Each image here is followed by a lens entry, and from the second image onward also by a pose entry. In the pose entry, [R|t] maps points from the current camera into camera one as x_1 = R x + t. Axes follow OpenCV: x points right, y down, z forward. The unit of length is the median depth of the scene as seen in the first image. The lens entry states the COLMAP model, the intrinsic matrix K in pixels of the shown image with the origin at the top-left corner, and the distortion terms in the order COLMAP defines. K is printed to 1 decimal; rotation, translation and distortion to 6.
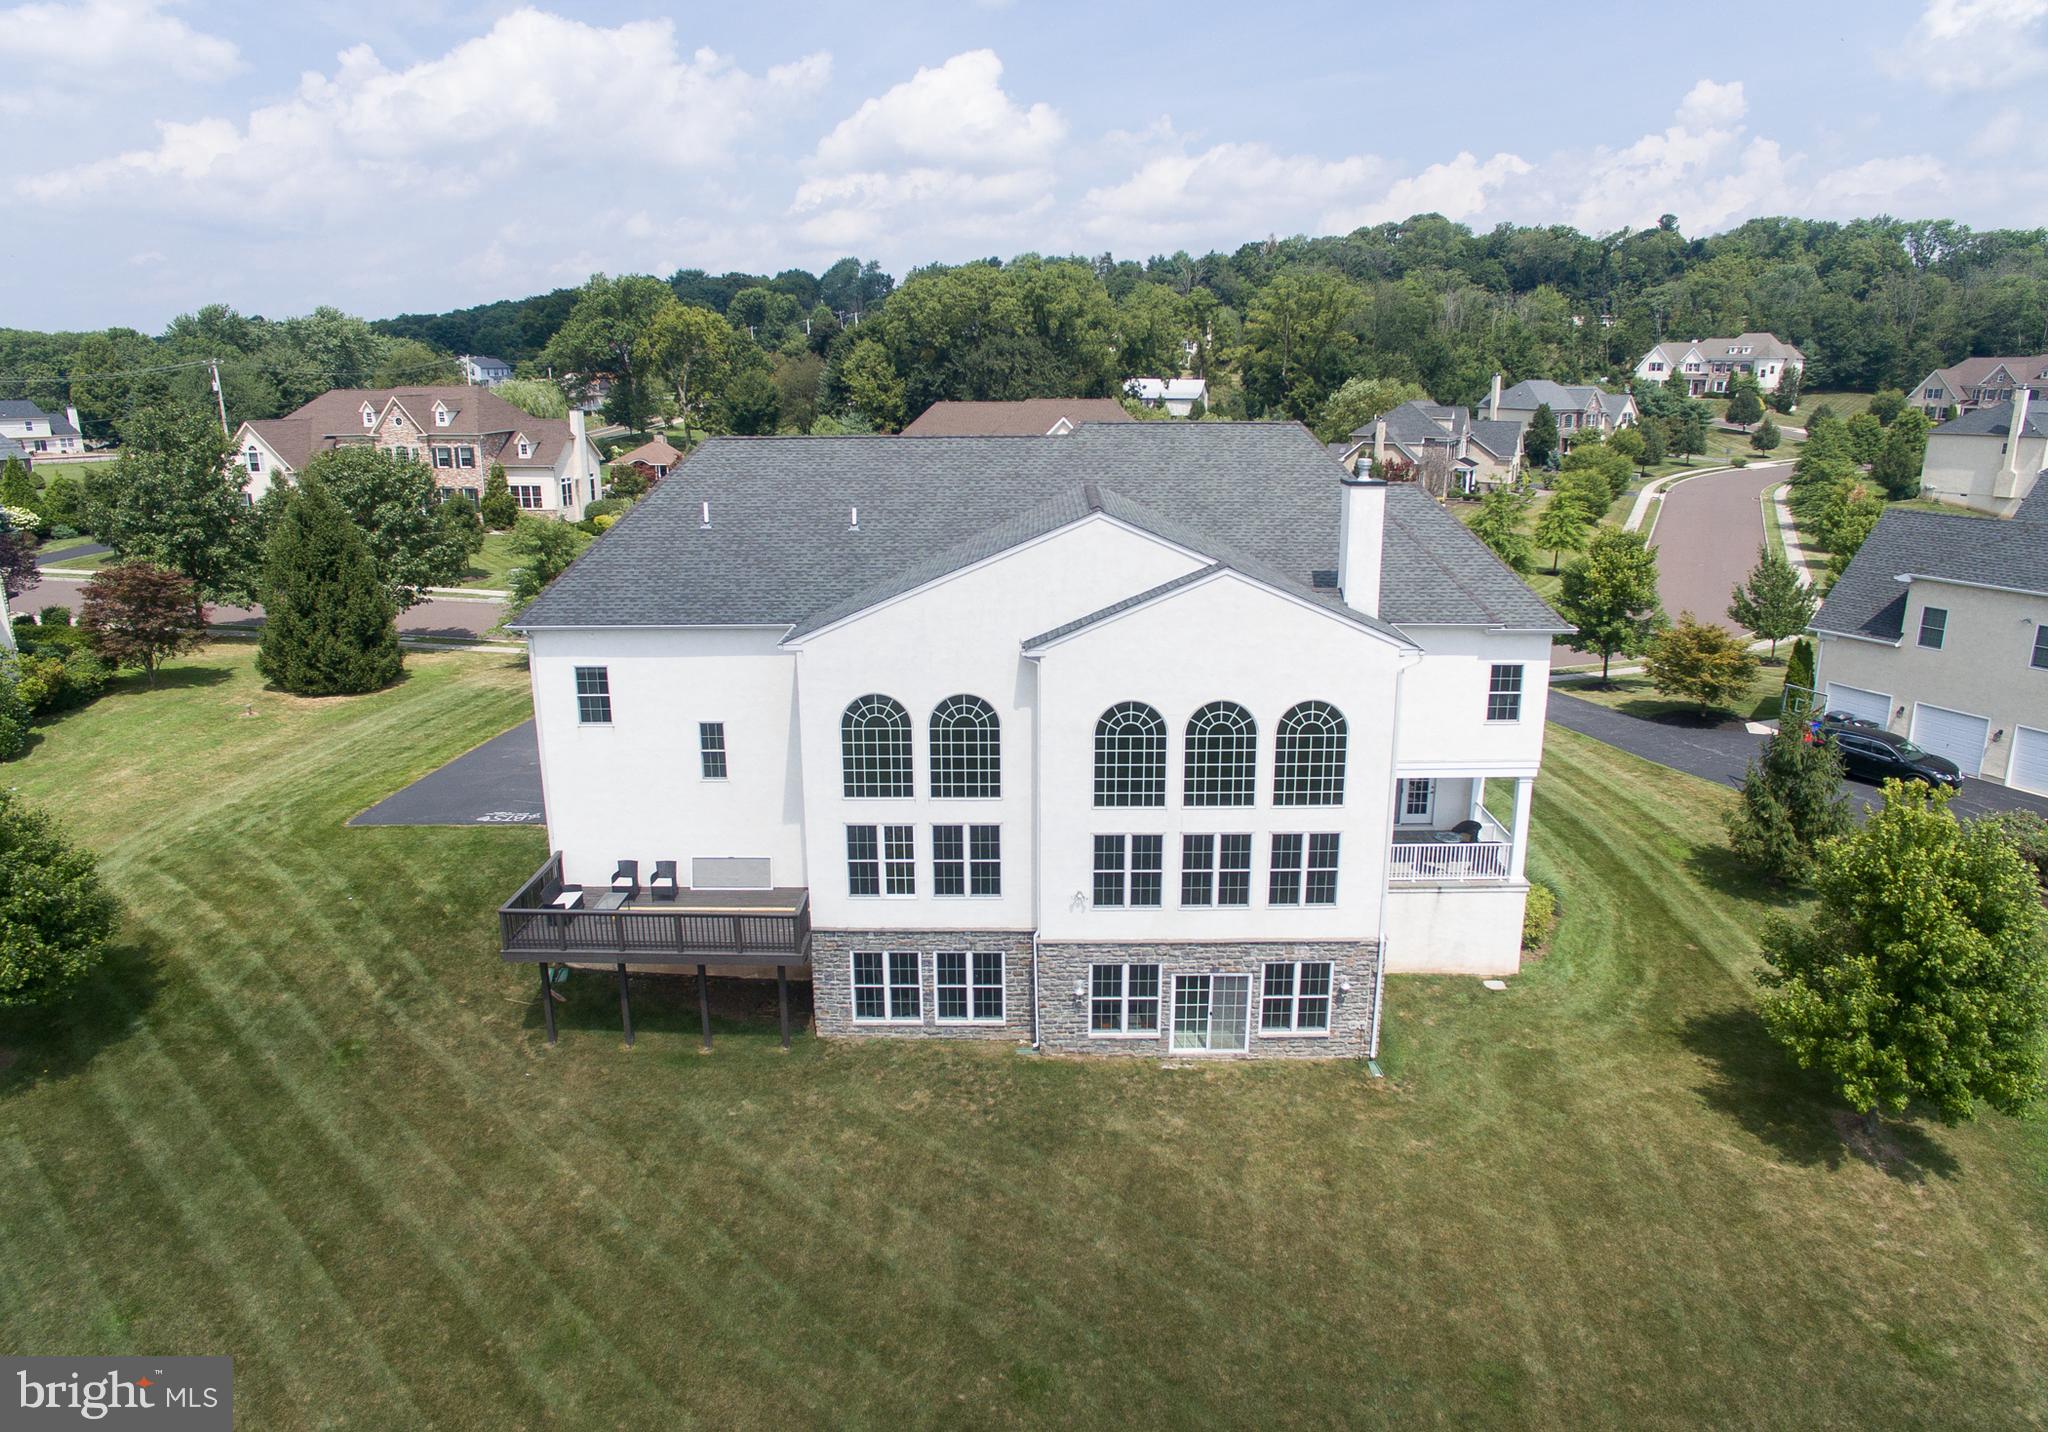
lens RADIAL K [[1270.2, 0, 1024.0], [0, 1270.2, 716.0], [0, 0, 1]] dist [-0.108087, 0.080483]
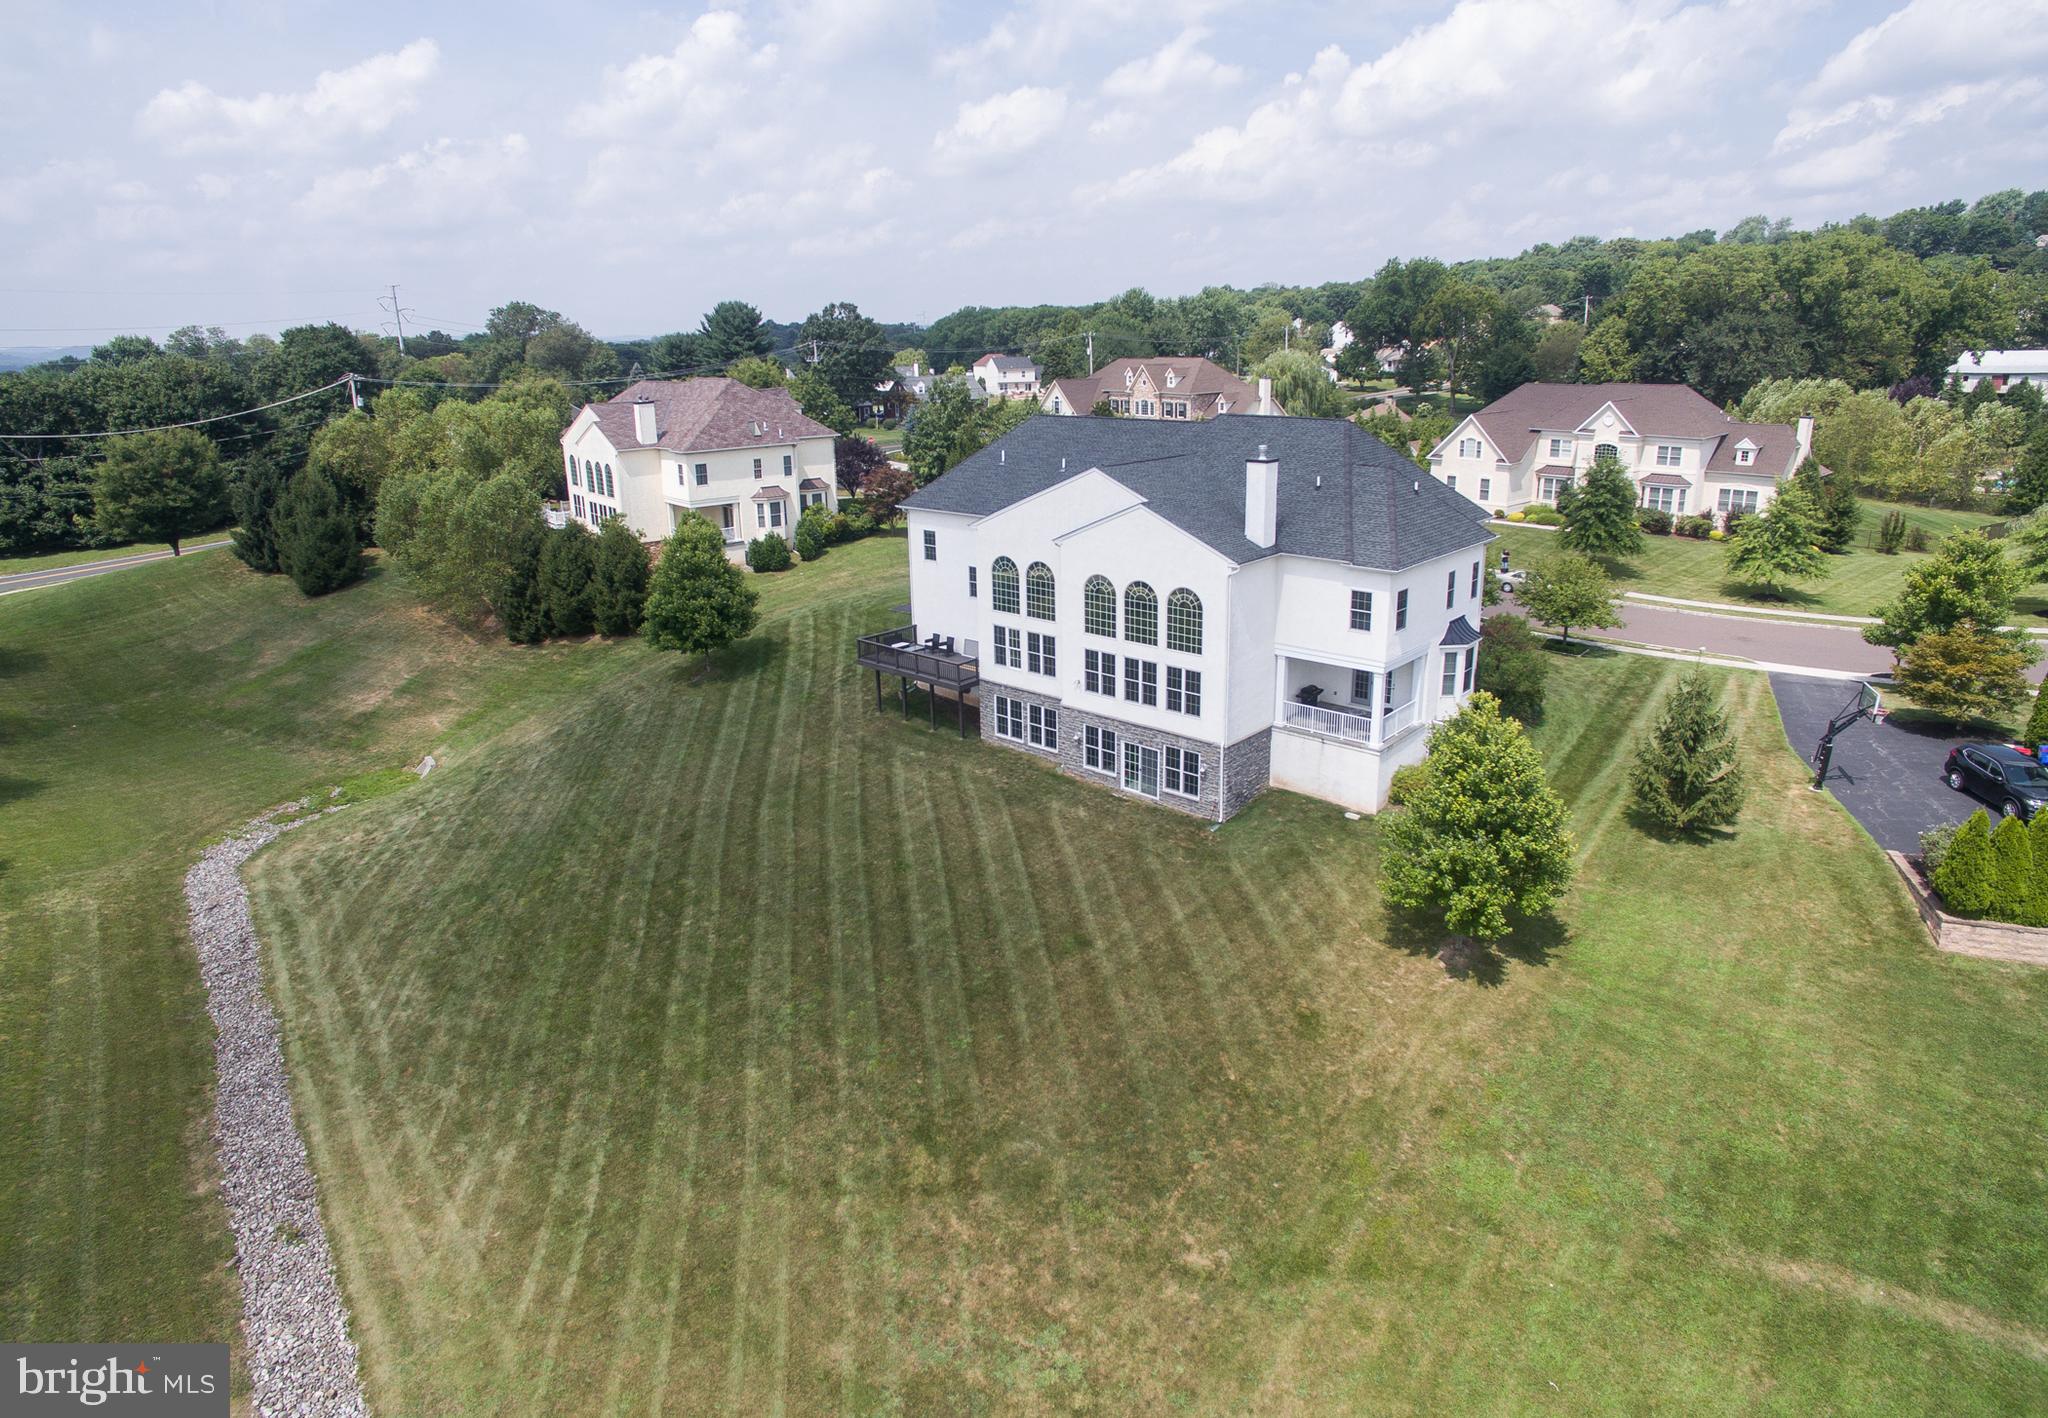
lens RADIAL K [[1163.1, 0, 1024.0], [0, 1163.1, 709.0], [0, 0, 1]] dist [-0.075217, 0.050432]
pose [[0.744215, 0.196658, -0.638333, 0.800549], [-0.163204, 0.980246, 0.111719, 0.006062], [0.647694, 0.021035, 0.761610, -0.228418]]
